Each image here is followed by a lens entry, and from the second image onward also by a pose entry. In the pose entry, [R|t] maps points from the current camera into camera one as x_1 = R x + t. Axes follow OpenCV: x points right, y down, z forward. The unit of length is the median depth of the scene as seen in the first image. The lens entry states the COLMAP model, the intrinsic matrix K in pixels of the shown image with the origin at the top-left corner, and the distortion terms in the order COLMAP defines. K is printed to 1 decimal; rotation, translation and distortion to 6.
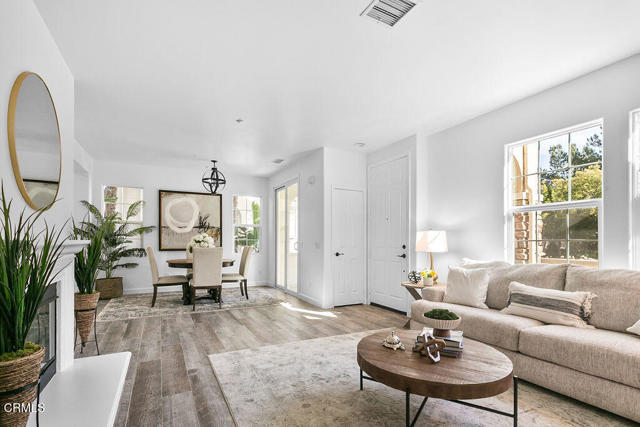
lens RADIAL K [[298.7, 0, 318.4], [0, 298.7, 242.9], [0, 0, 1]] dist [0.000787, -0.000003]
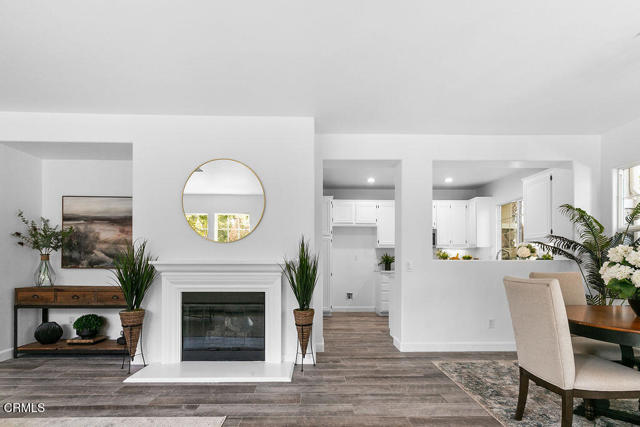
lens RADIAL K [[298.7, 0, 316.2], [0, 298.7, 264.8], [0, 0, 1]] dist [0.000787, -0.000003]
pose [[-0.449406, -0.003718, -0.893320, 0.202830], [0.000024, 0.999991, -0.004174, 0.002609], [0.893327, -0.001897, -0.449402, 1.609611]]
